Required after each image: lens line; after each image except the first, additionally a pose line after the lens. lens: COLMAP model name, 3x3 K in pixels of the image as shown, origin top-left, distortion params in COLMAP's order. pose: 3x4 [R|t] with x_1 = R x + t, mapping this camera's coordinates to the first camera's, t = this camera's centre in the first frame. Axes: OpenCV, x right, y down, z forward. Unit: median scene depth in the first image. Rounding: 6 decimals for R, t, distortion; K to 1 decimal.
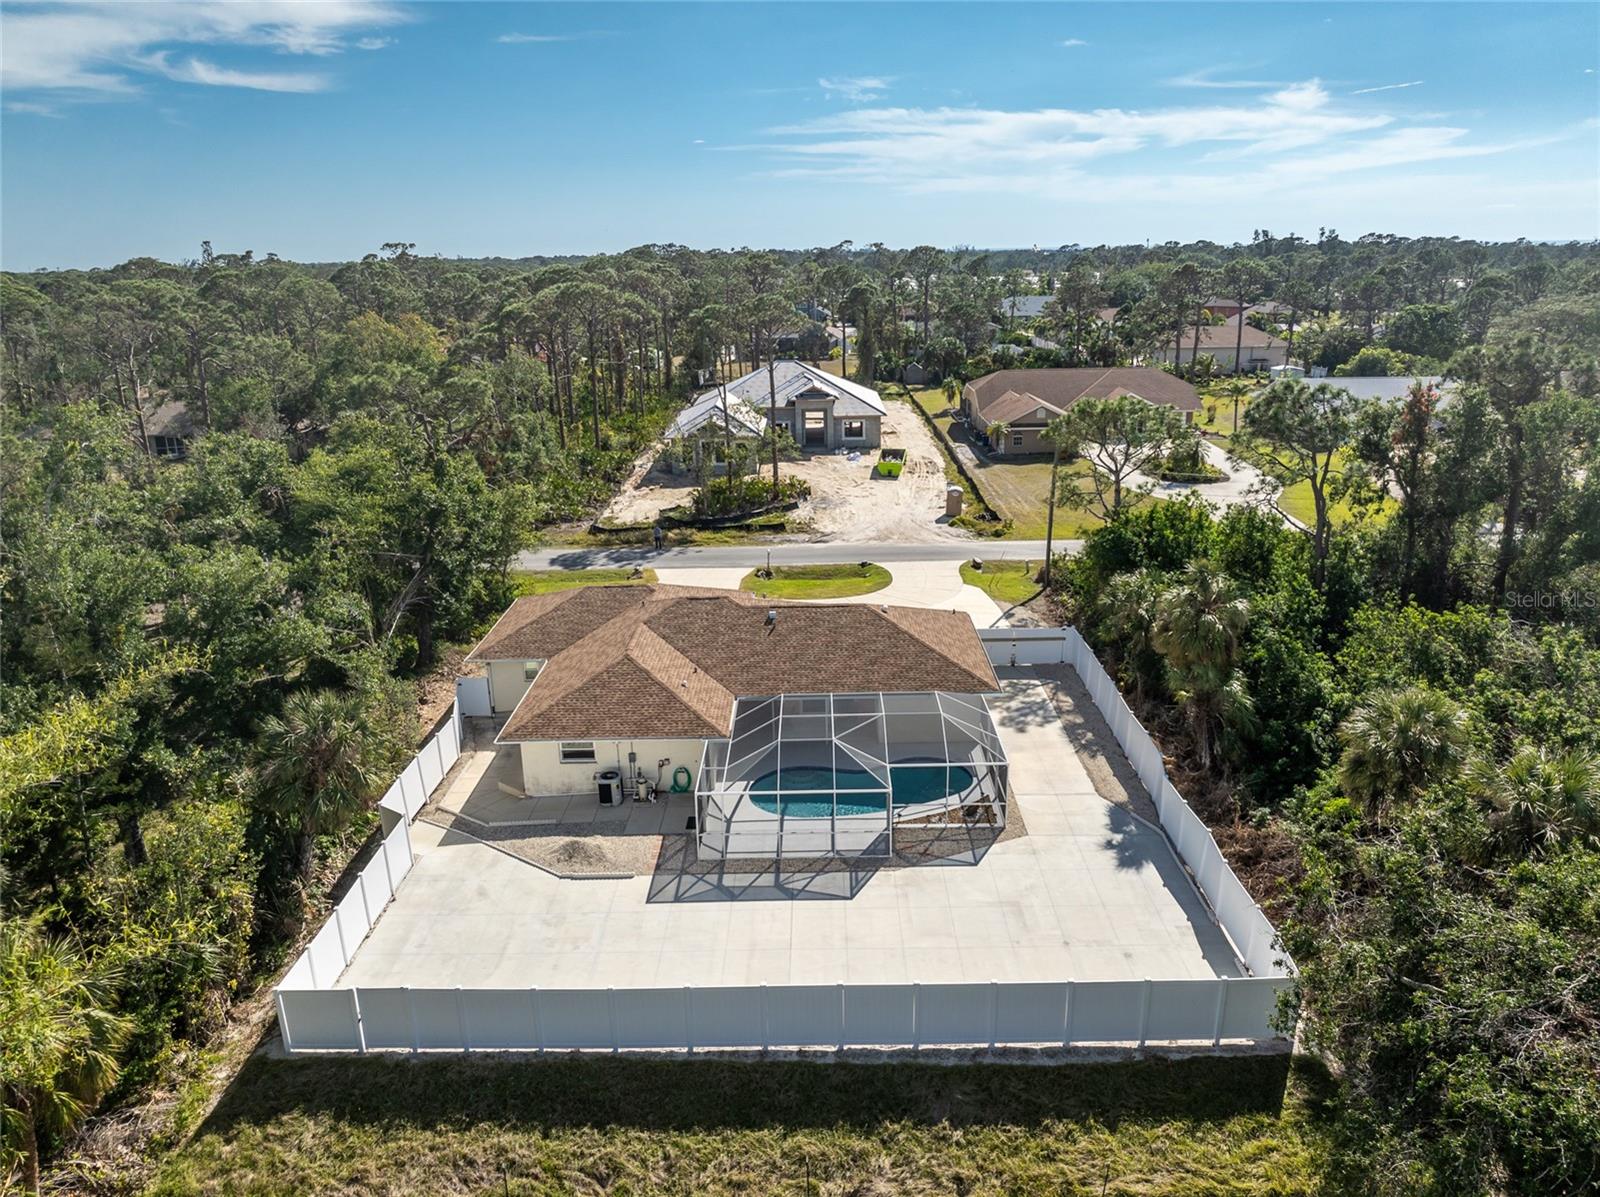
lens RADIAL K [[1141.3, 0, 812.3], [0, 1141.3, 614.6], [0, 0, 1]] dist [-0.048750, 0.021091]
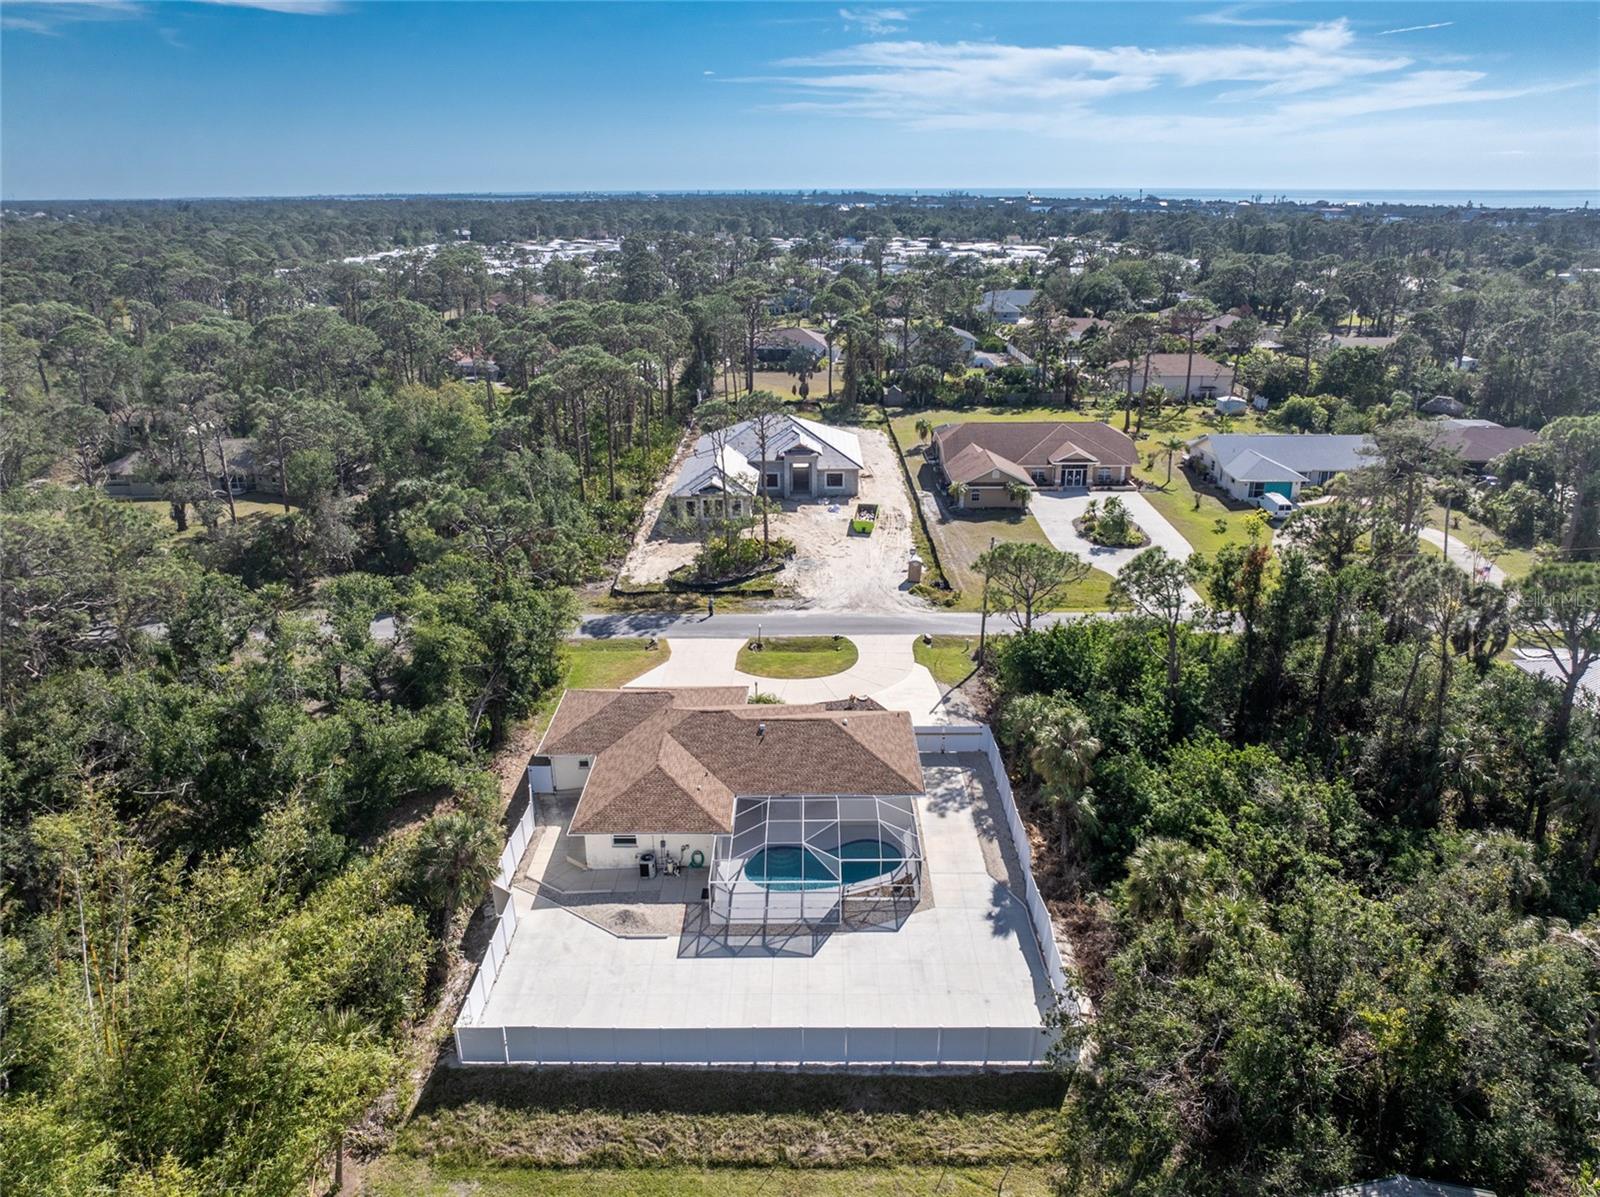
lens RADIAL K [[1141.3, 0, 811.4], [0, 1141.3, 599.3], [0, 0, 1]] dist [-0.048750, 0.021091]
pose [[0.999886, 0.012318, 0.008758, 0.010396], [-0.012671, 0.999060, 0.041453, -0.215960], [-0.008239, -0.041559, 0.999102, -0.368551]]
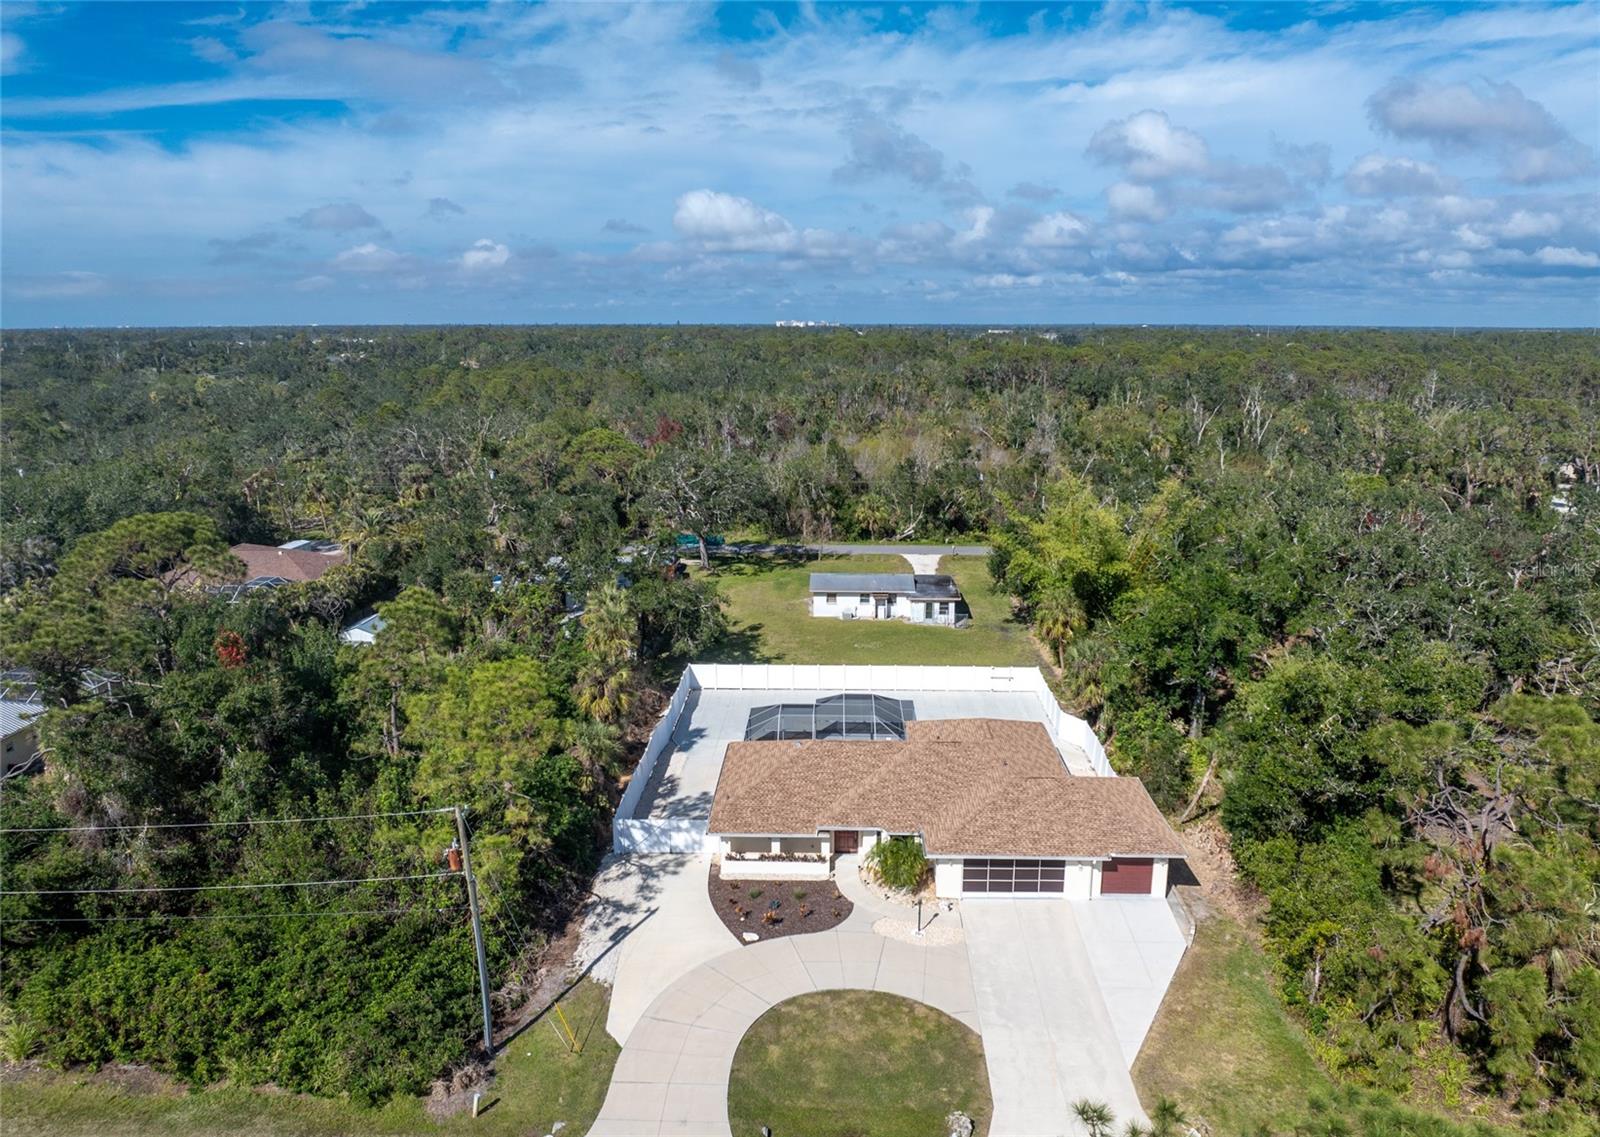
lens RADIAL K [[1145.2, 0, 803.7], [0, 1145.2, 554.3], [0, 0, 1]] dist [-0.032854, 0.001672]
pose [[-0.999160, 0.015377, 0.037985, 0.006887], [0.032027, 0.871284, 0.489733, -0.830925], [-0.025565, 0.490538, -0.871045, 2.067709]]
